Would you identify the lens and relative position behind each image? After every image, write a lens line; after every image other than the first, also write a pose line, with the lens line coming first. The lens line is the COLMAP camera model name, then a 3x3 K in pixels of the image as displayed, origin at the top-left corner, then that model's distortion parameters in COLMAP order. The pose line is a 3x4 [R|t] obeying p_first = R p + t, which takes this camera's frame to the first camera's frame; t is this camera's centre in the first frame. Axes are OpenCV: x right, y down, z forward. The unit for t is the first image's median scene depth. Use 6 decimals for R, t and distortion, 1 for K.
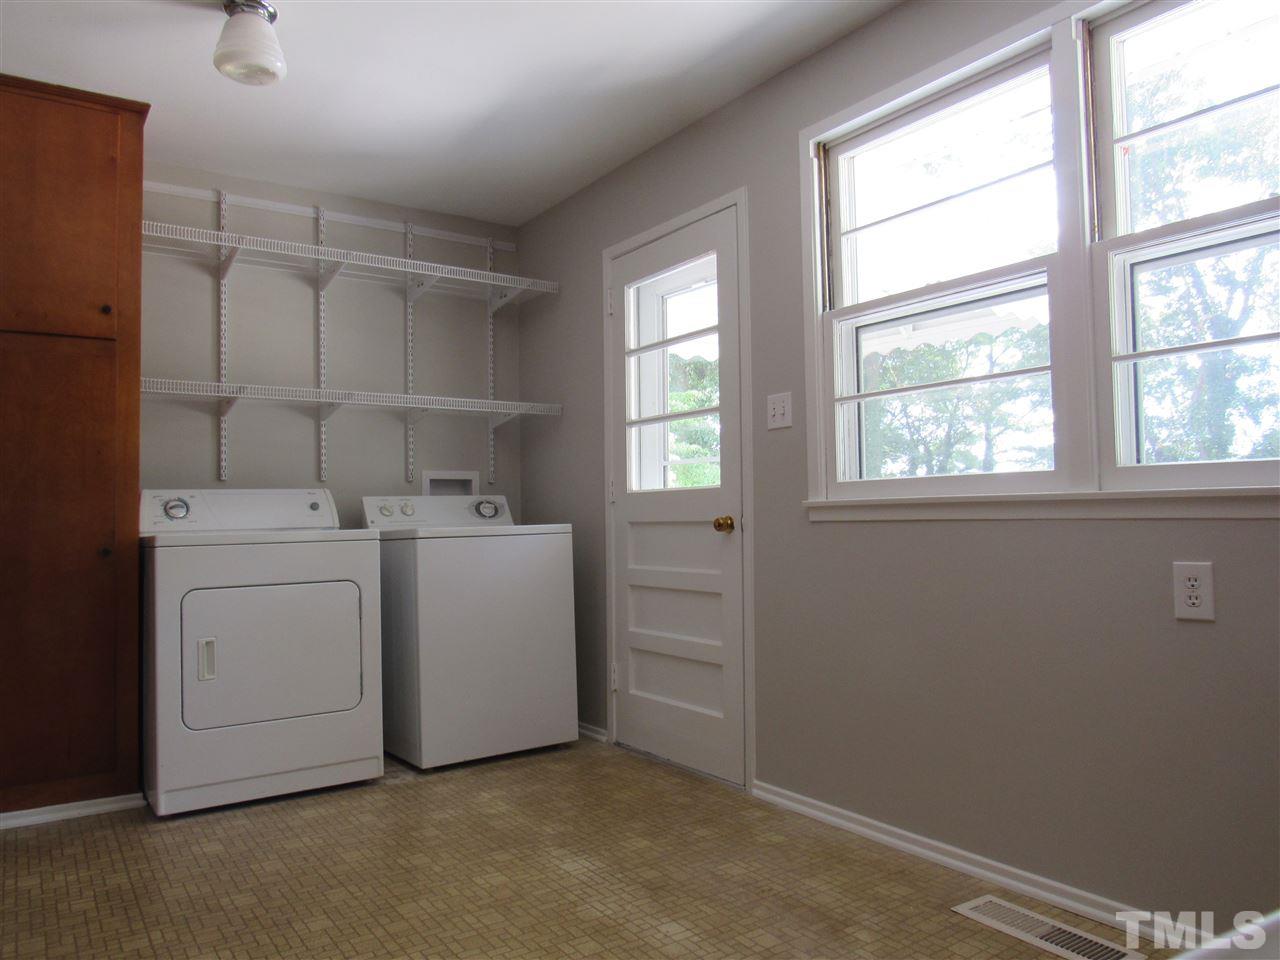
lens RADIAL K [[909.9, 0, 637.9], [0, 909.9, 475.6], [0, 0, 1]] dist [-0.027018, -0.002609]
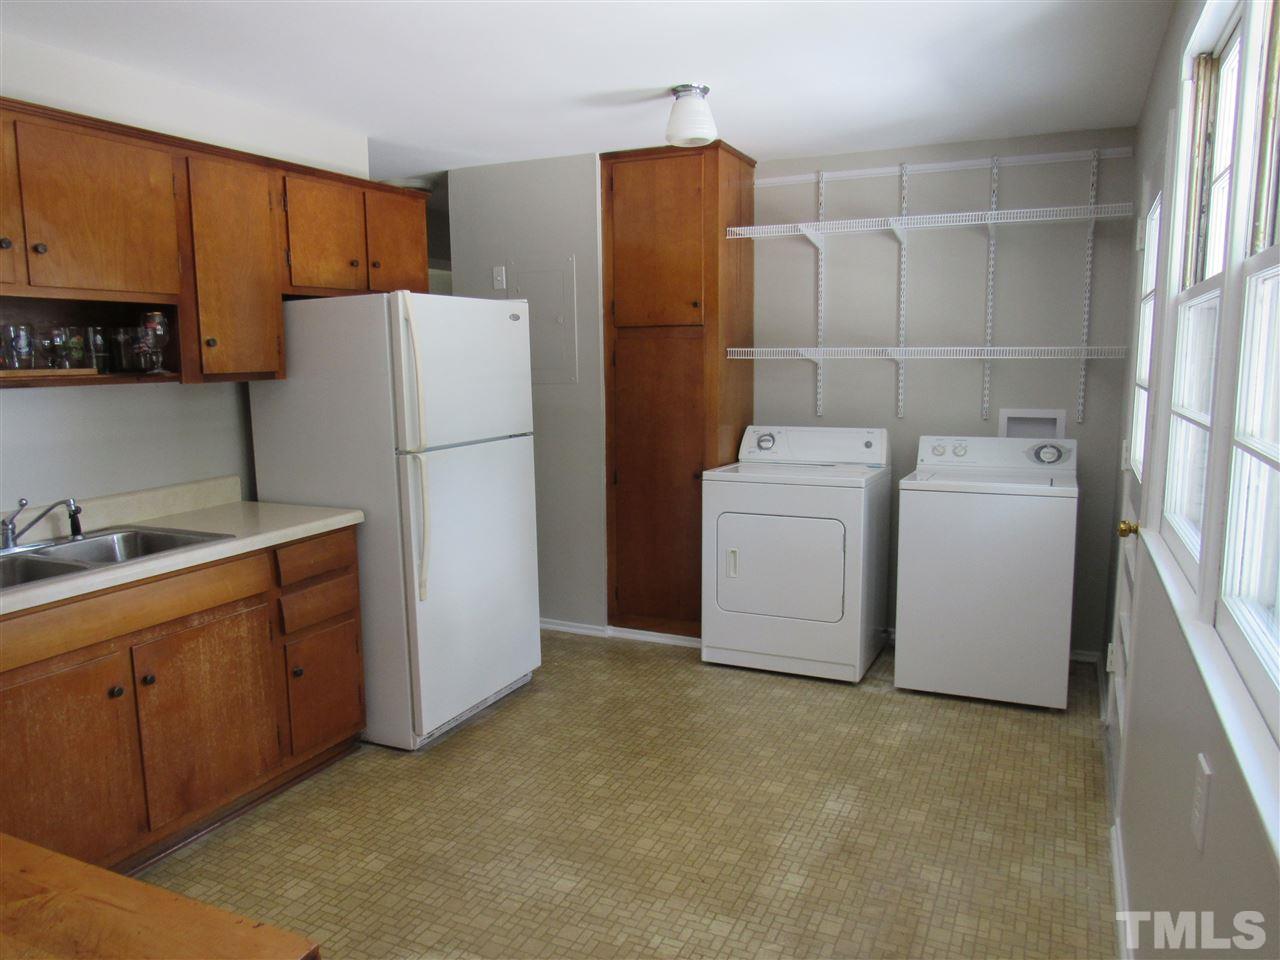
lens RADIAL K [[909.9, 0, 634.2], [0, 909.9, 485.7], [0, 0, 1]] dist [-0.027018, -0.002609]
pose [[0.505294, 0.135880, -0.852182, 0.619254], [0.038050, 0.983057, 0.179308, -0.169378], [0.862108, -0.123029, 0.491562, 0.197495]]
